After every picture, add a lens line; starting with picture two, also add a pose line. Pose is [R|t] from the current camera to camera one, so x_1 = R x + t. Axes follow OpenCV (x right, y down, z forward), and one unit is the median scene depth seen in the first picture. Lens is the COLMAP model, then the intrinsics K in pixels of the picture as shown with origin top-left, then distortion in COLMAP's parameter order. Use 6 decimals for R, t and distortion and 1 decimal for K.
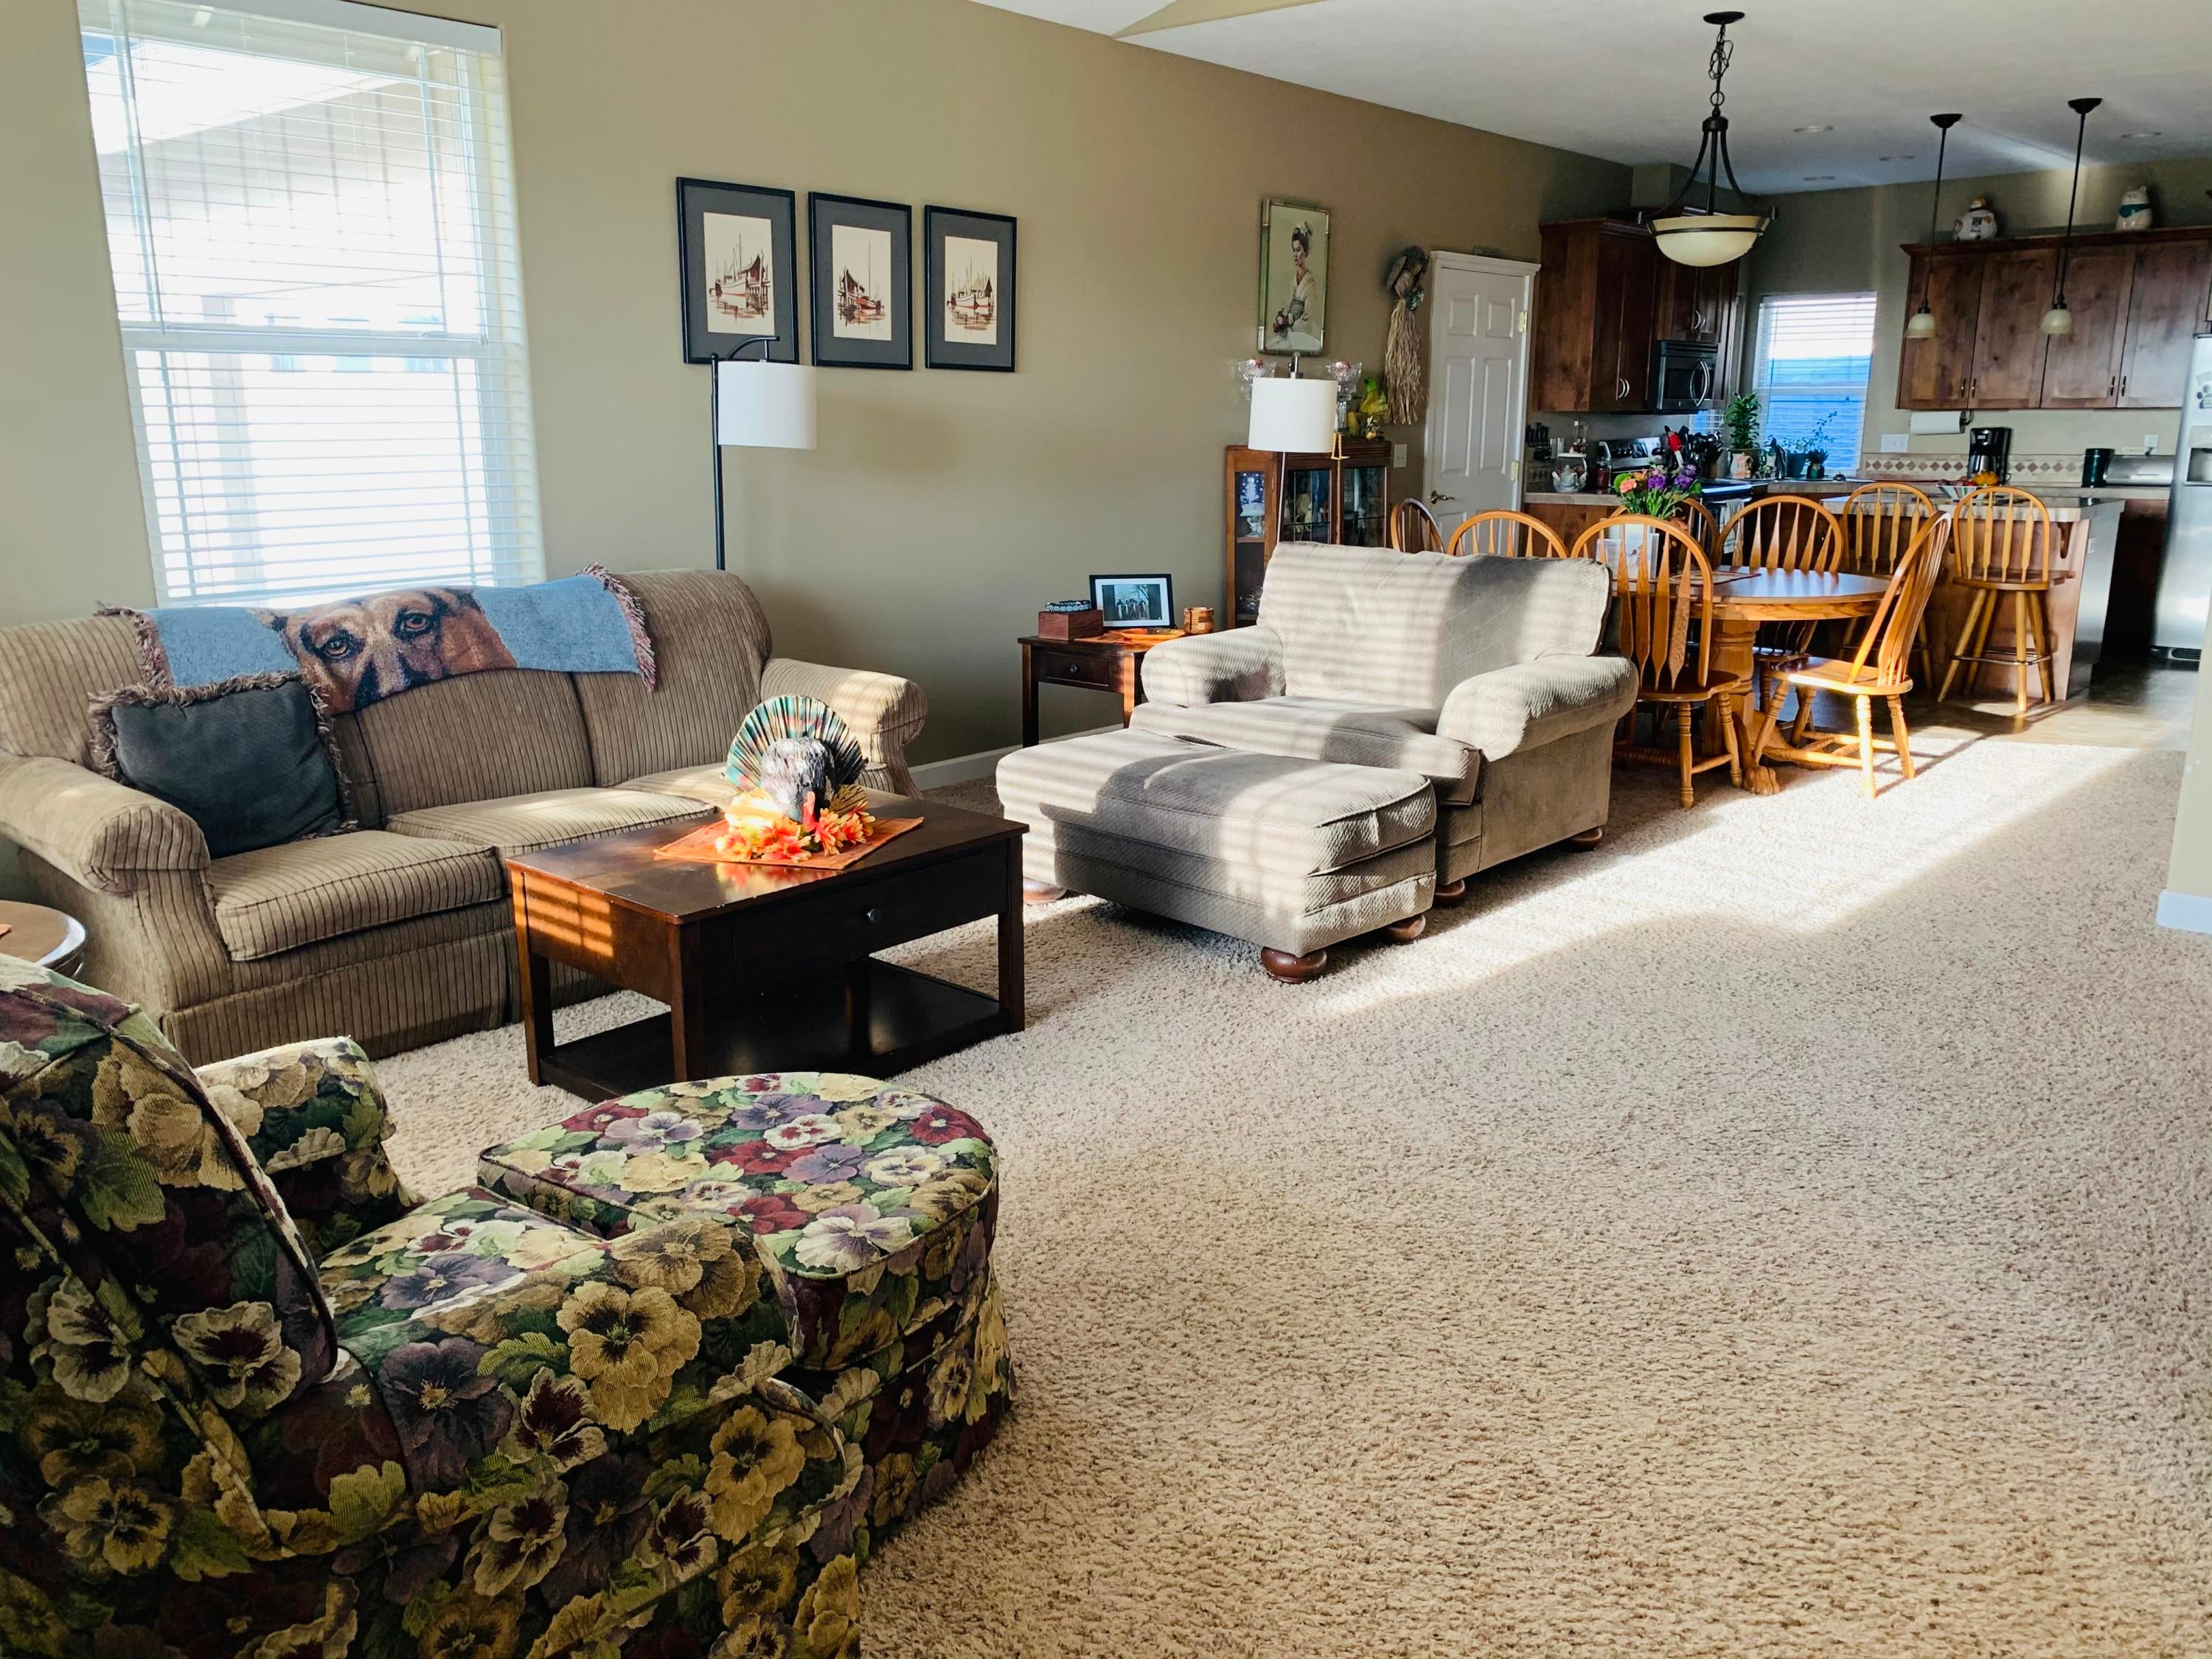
lens RADIAL K [[1688.2, 0, 1110.0], [0, 1688.2, 817.7], [0, 0, 1]] dist [0.154842, -0.425340]
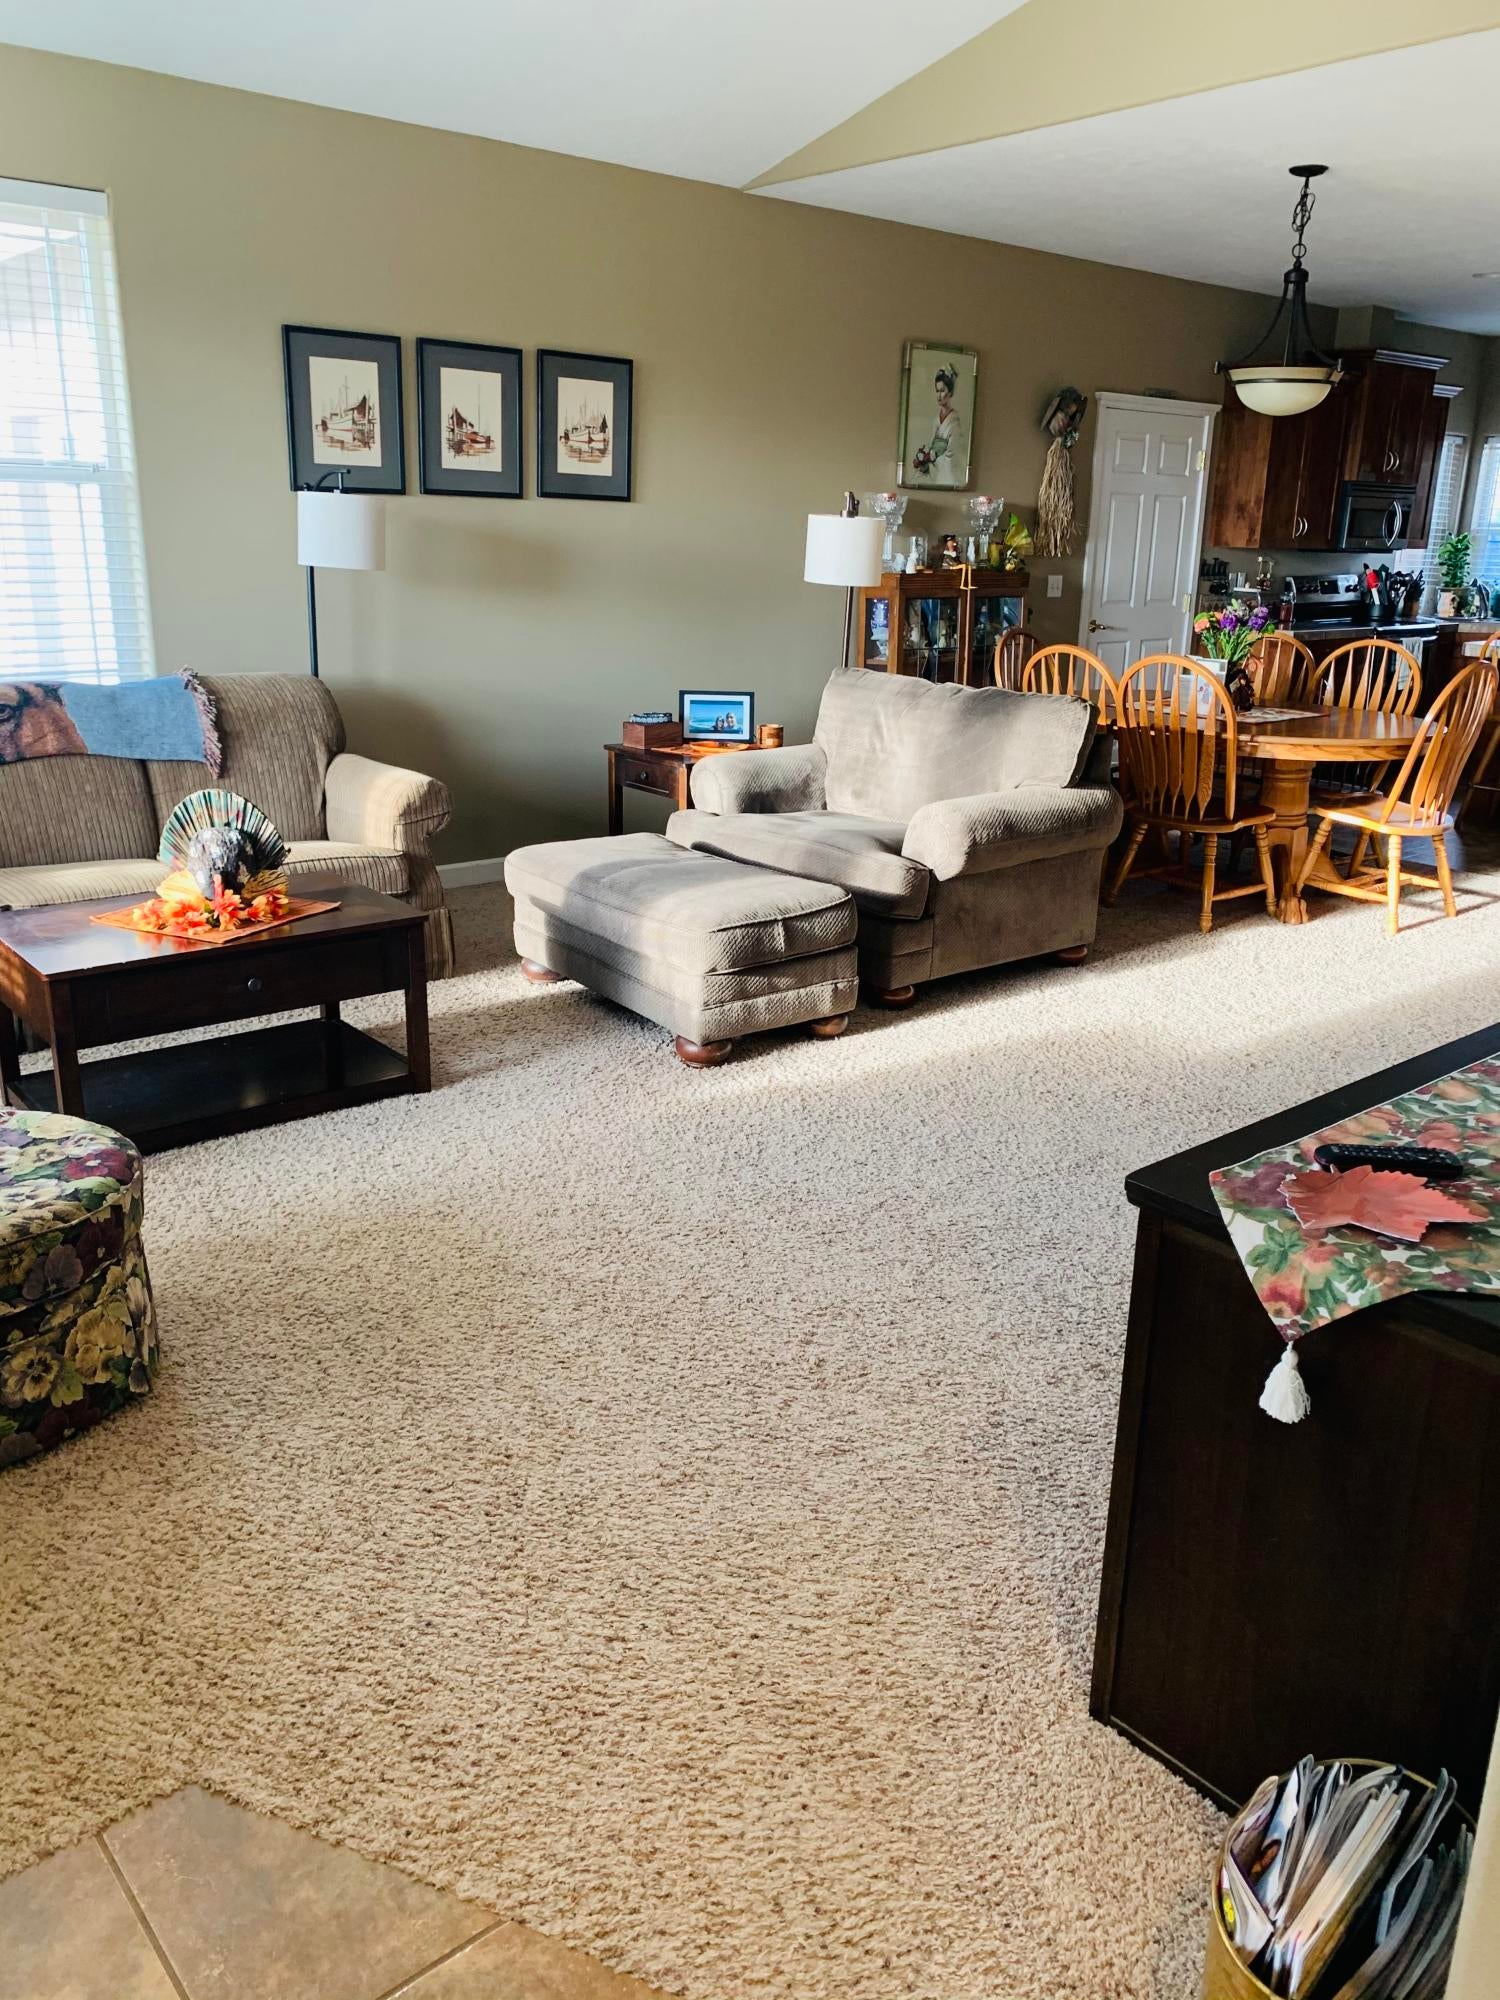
lens RADIAL K [[1531.0, 0, 750.0], [0, 1531.0, 1000.0], [0, 0, 1]] dist [0.108368, -0.245292]
pose [[0.989439, 0.065730, -0.129187, 0.252158], [-0.057277, 0.996033, 0.068096, -0.017618], [0.133150, -0.059977, 0.989279, -0.003872]]
